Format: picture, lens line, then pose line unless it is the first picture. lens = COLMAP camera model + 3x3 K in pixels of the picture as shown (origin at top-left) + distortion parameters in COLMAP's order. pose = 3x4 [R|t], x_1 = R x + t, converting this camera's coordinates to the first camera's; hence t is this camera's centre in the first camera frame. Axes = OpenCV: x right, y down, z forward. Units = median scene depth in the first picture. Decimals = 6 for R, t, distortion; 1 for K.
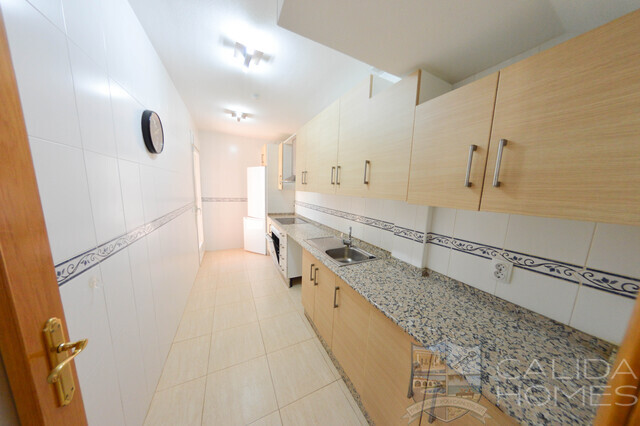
lens RADIAL K [[185.6, 0, 319.0], [0, 185.6, 215.6], [0, 0, 1]] dist [0.000535, 0.000010]
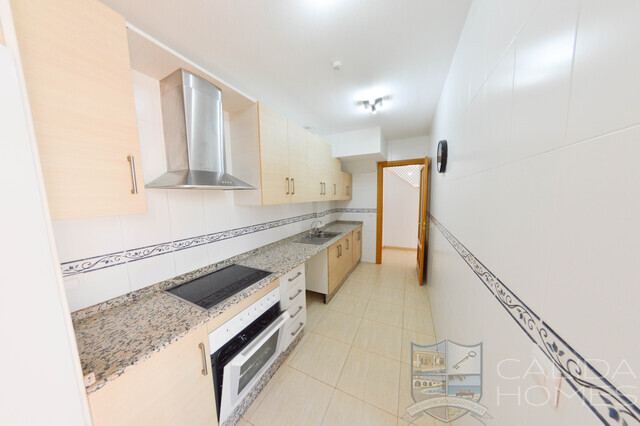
lens RADIAL K [[185.6, 0, 319.0], [0, 185.6, 215.6], [0, 0, 1]] dist [0.000535, 0.000010]
pose [[-0.601934, -0.126181, 0.788514, -0.864879], [0.098645, 0.968125, 0.230225, -0.277623], [-0.792430, 0.216363, -0.570300, 1.495428]]
